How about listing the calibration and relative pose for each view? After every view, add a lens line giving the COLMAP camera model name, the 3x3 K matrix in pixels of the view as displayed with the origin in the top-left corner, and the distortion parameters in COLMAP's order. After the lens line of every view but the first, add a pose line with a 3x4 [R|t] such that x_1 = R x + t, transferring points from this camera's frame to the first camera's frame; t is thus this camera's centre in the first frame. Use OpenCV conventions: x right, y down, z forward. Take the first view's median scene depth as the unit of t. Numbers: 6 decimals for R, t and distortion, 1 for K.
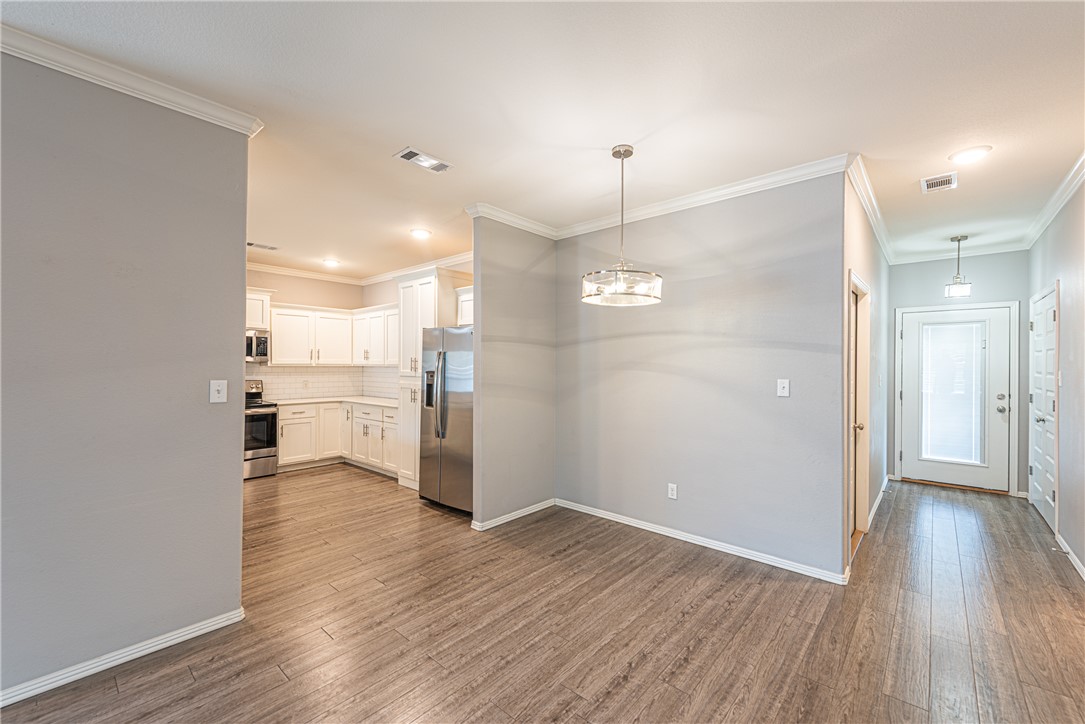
lens RADIAL K [[440.7, 0, 550.8], [0, 440.7, 365.7], [0, 0, 1]] dist [0.009447, -0.003068]
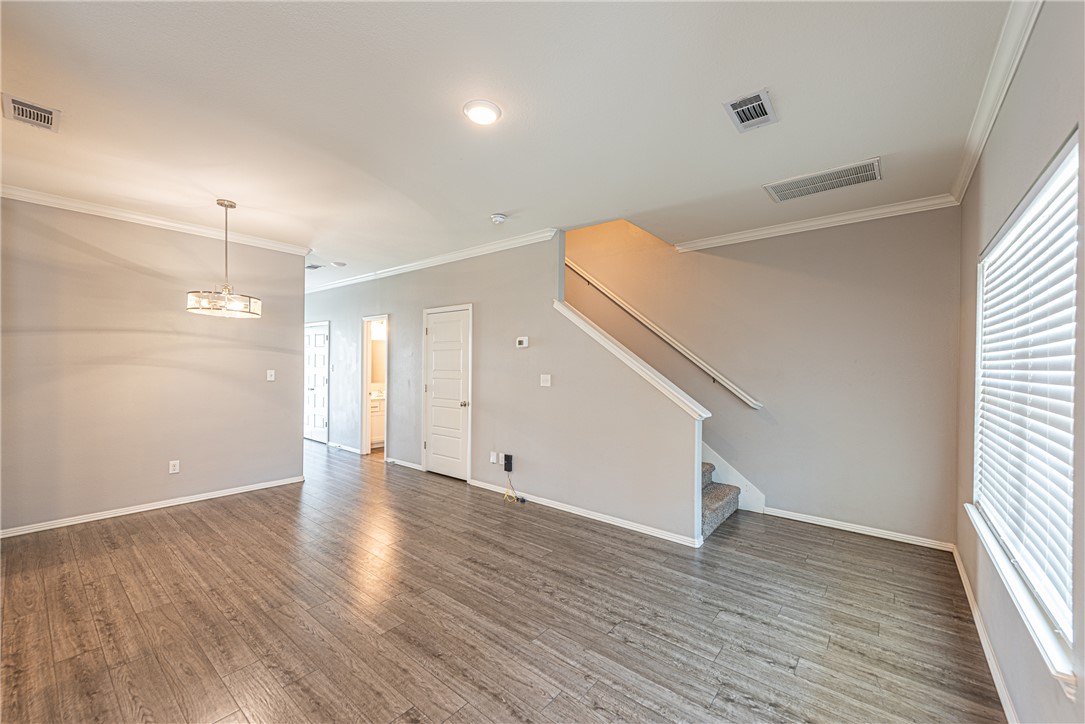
lens RADIAL K [[428.2, 0, 546.7], [0, 428.2, 366.5], [0, 0, 1]] dist [0.008426, -0.001785]
pose [[-0.035987, -0.009041, 0.999311, -0.751593], [-0.011545, 0.999896, 0.008631, -0.005320], [-0.999286, -0.011226, -0.036088, 0.038429]]
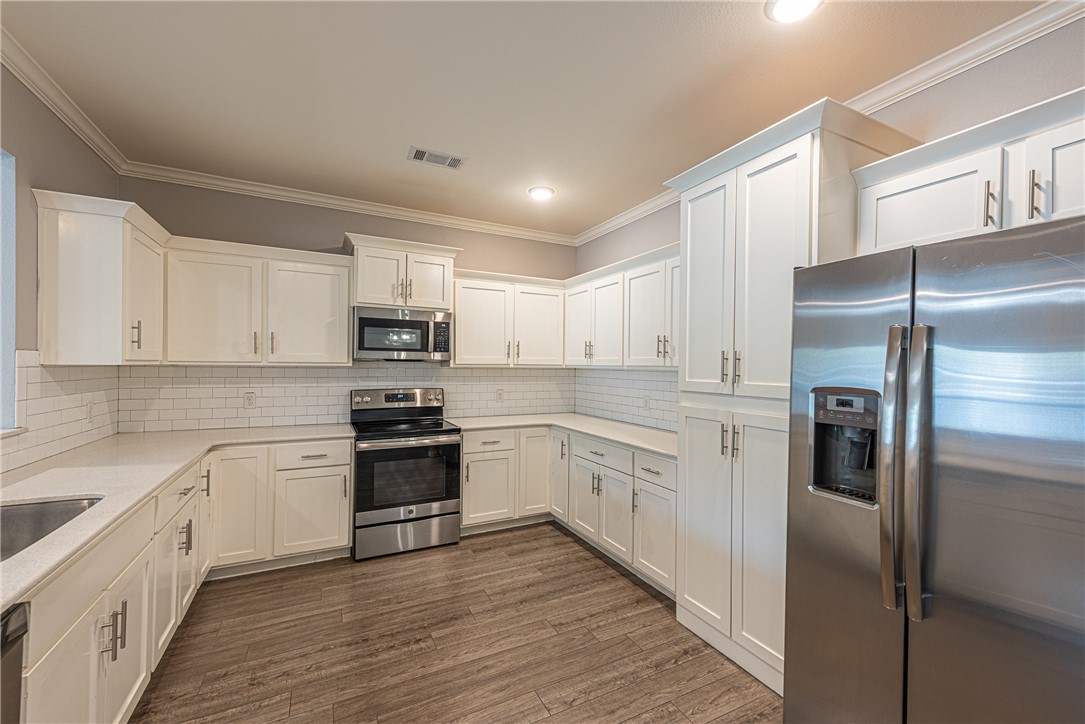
lens RADIAL K [[440.7, 0, 545.6], [0, 440.7, 365.7], [0, 0, 1]] dist [0.009447, -0.003068]
pose [[0.926153, 0.006309, -0.377096, -0.349990], [-0.007238, 0.999973, -0.001046, -0.002406], [0.377079, 0.003698, 0.926174, 0.597332]]
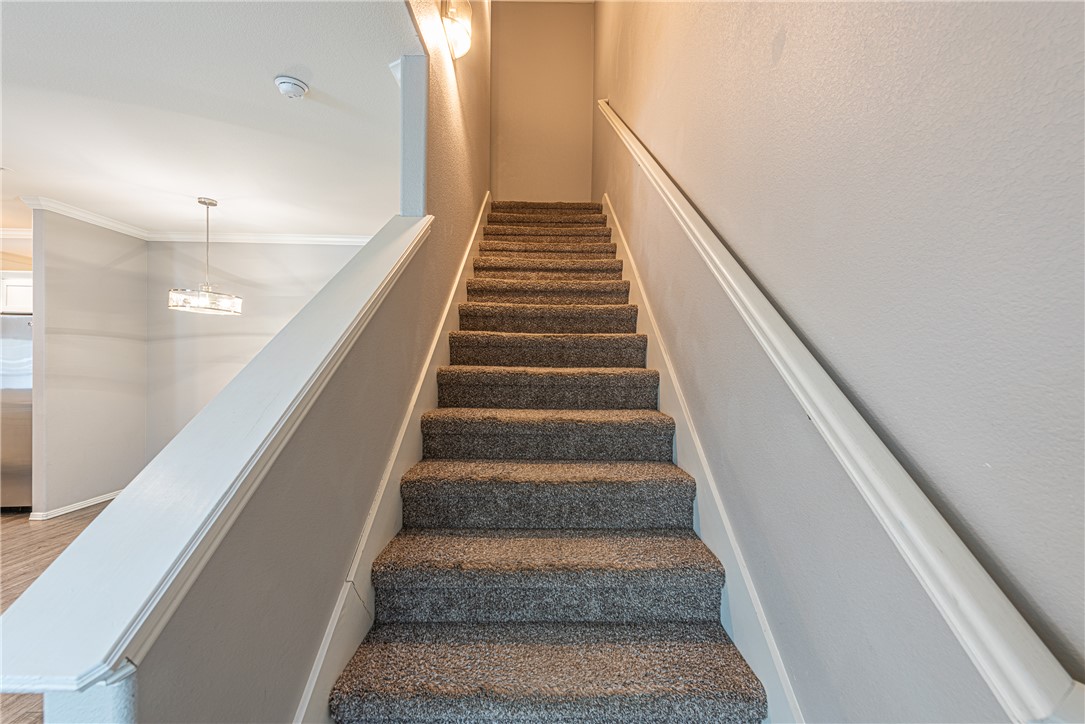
lens RADIAL K [[440.7, 0, 544.3], [0, 440.7, 366.1], [0, 0, 1]] dist [0.009447, -0.003068]
pose [[0.752253, 0.001996, 0.658871, 0.028397], [-0.011111, 0.999892, 0.009657, -0.002629], [-0.658781, -0.014585, 0.752194, -0.448344]]
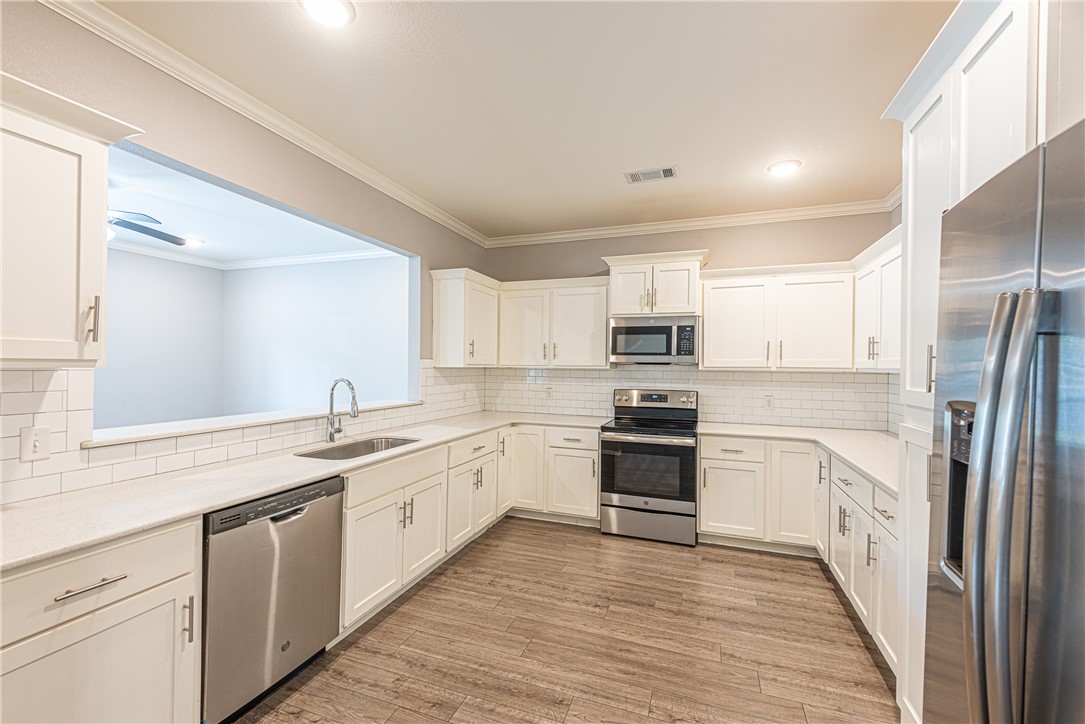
lens RADIAL K [[440.7, 0, 543.7], [0, 440.7, 366.0], [0, 0, 1]] dist [0.009447, -0.003068]
pose [[0.351364, 0.001592, -0.936238, -0.150652], [-0.009286, 0.999955, -0.001785, -0.002929], [0.936193, 0.009321, 0.351363, 0.739297]]
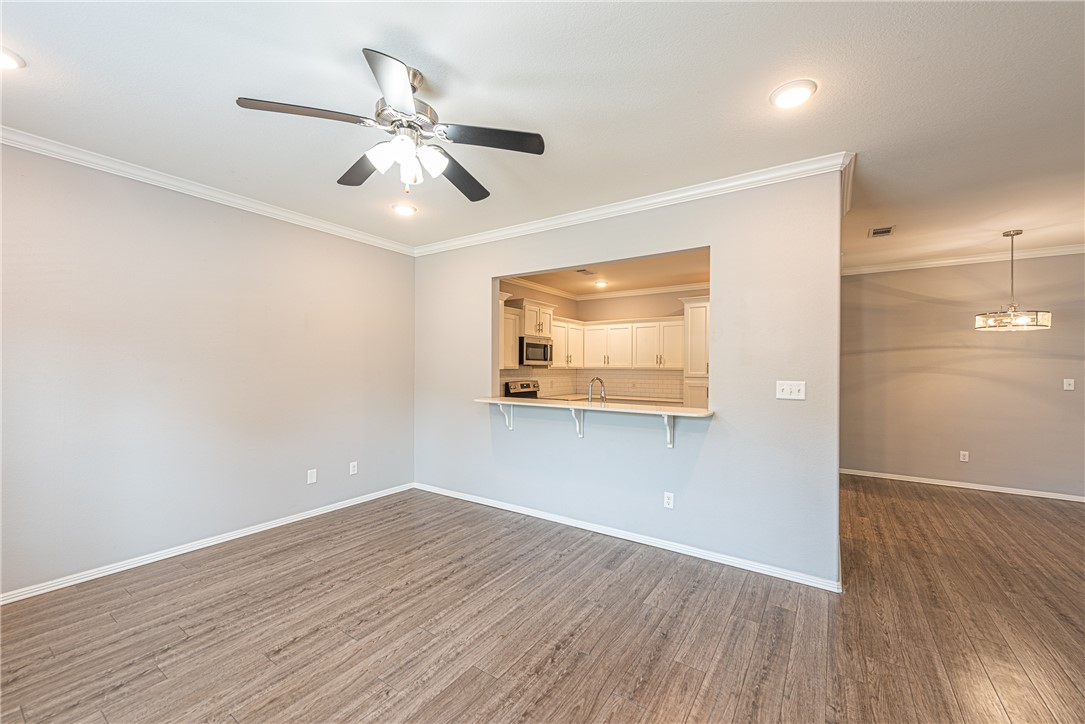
lens RADIAL K [[428.2, 0, 547.1], [0, 428.2, 367.6], [0, 0, 1]] dist [0.008426, -0.001785]
pose [[0.991665, 0.002105, 0.128822, -1.043849], [-0.002174, 0.999998, 0.000394, -0.004212], [-0.128821, -0.000671, 0.991668, -0.187399]]
